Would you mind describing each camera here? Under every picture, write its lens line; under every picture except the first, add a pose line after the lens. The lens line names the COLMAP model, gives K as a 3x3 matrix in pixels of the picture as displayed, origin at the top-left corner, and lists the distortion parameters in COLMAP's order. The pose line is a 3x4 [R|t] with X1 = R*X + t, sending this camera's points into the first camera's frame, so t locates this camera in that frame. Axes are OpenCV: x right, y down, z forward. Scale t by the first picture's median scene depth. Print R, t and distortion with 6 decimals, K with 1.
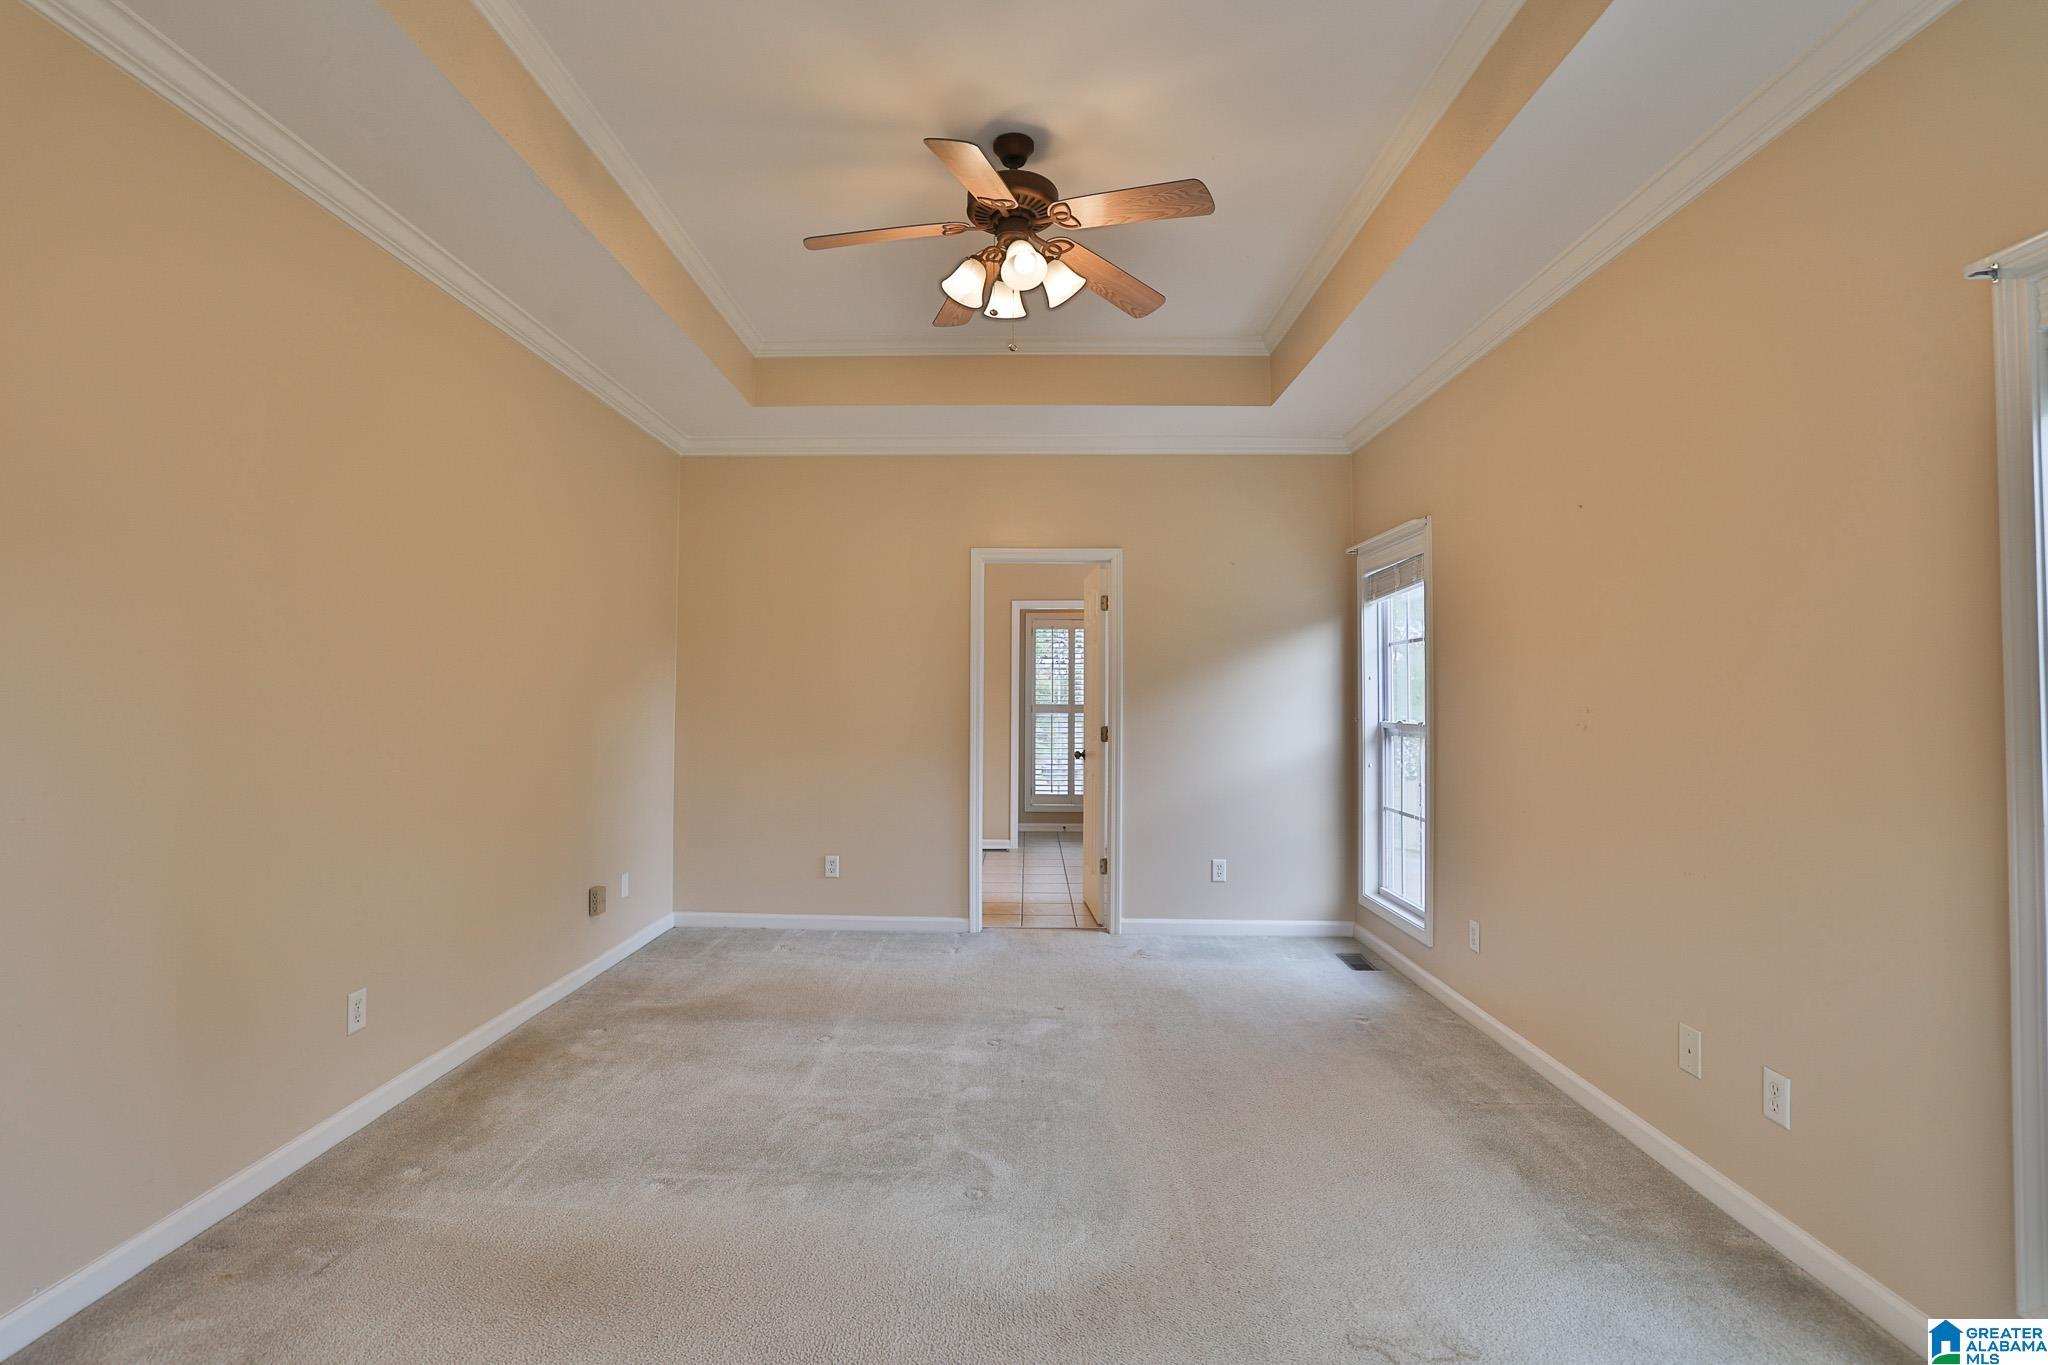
lens RADIAL K [[956.1, 0, 1016.6], [0, 956.1, 660.7], [0, 0, 1]] dist [-0.050860, 0.023647]
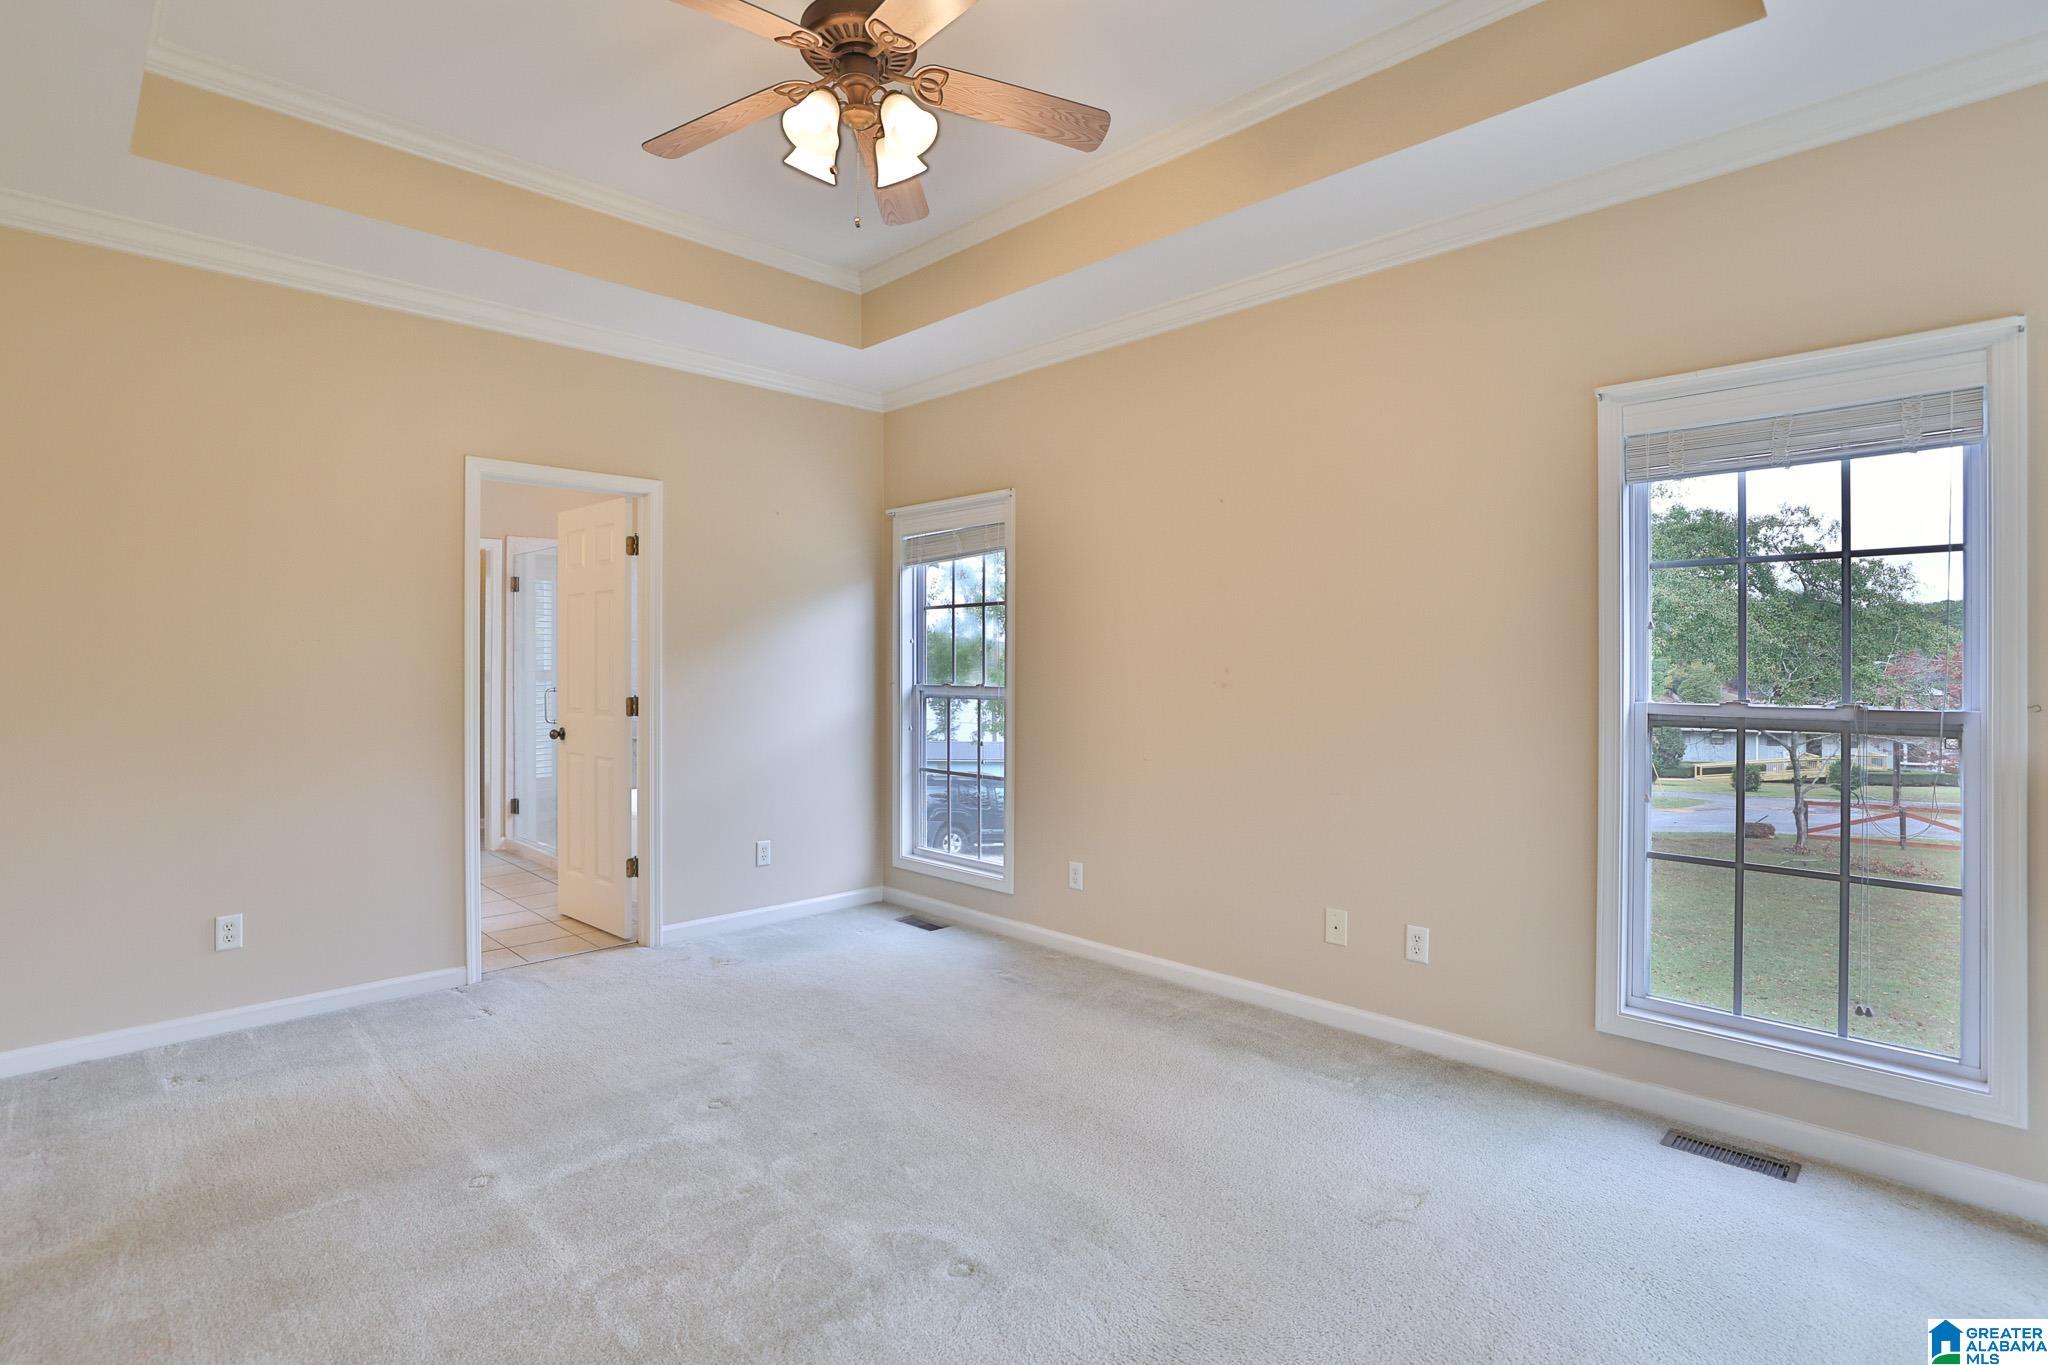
lens RADIAL K [[985.2, 0, 1025.7], [0, 985.2, 659.5], [0, 0, 1]] dist [-0.059555, 0.025709]
pose [[0.690545, -0.004000, 0.723278, -0.343883], [-0.023384, 0.999339, 0.027853, 0.006747], [-0.722911, -0.036146, 0.689995, 0.226106]]
